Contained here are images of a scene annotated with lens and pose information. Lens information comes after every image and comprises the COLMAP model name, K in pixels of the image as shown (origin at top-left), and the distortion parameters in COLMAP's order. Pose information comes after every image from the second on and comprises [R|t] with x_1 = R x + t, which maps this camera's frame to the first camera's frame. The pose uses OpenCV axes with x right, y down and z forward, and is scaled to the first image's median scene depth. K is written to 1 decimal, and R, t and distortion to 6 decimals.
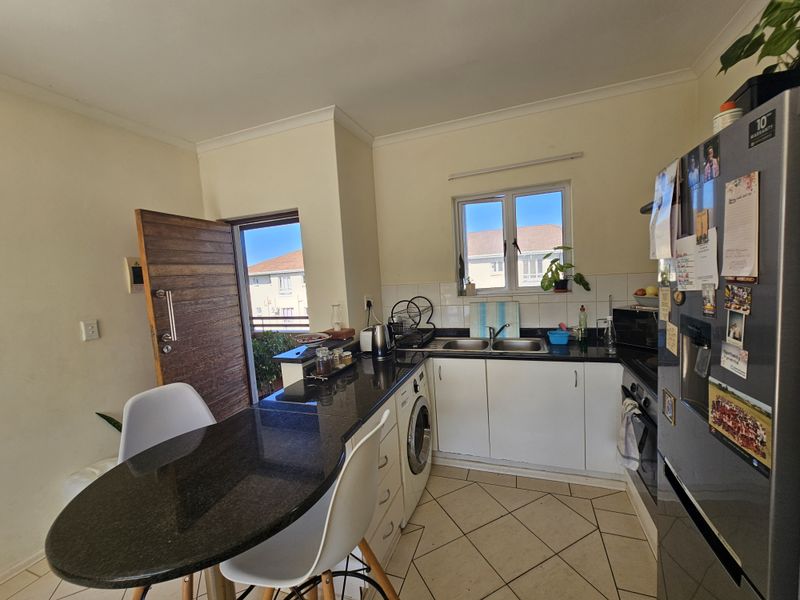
lens RADIAL K [[326.4, 0, 400.0], [0, 326.4, 300.0], [0, 0, 1]] dist [0.000463, 0.000280]
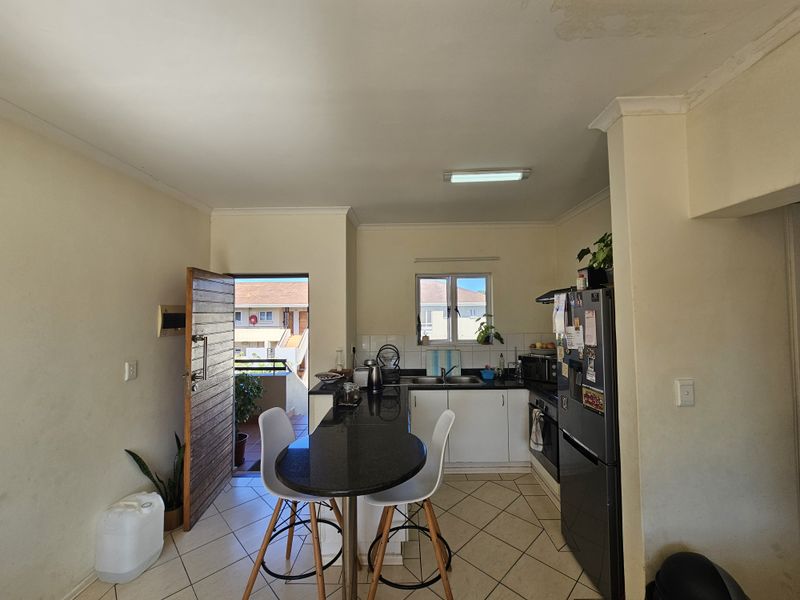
lens RADIAL K [[326.4, 0, 400.0], [0, 326.4, 300.0], [0, 0, 1]] dist [0.000463, 0.000280]
pose [[0.942802, 0.066526, 0.326648, -0.423172], [-0.021861, 0.990114, -0.138551, -0.009086], [-0.332636, 0.123485, 0.934936, -0.327528]]
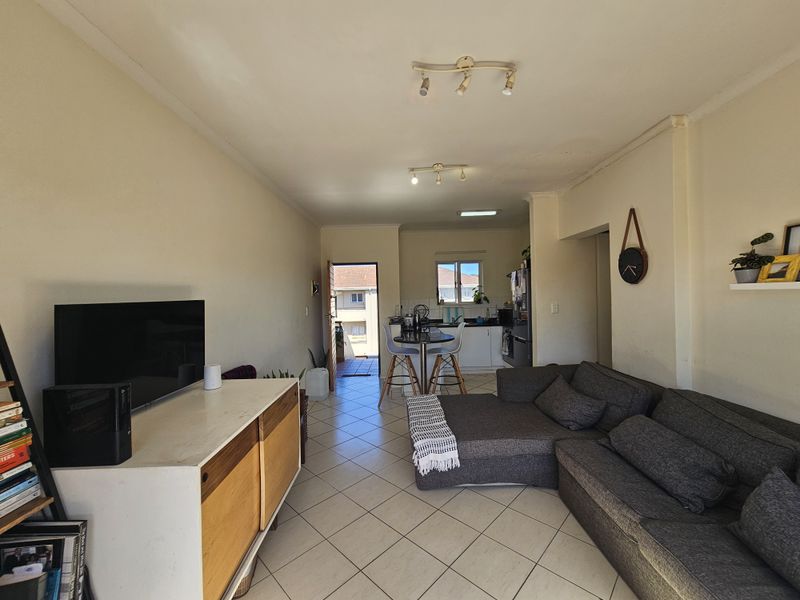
lens RADIAL K [[326.4, 0, 400.0], [0, 326.4, 300.0], [0, 0, 1]] dist [0.000463, 0.000280]
pose [[0.936809, 0.037478, 0.347827, -1.023143], [-0.005838, 0.995781, -0.091572, 0.195682], [-0.349791, 0.083755, 0.933076, -1.216472]]
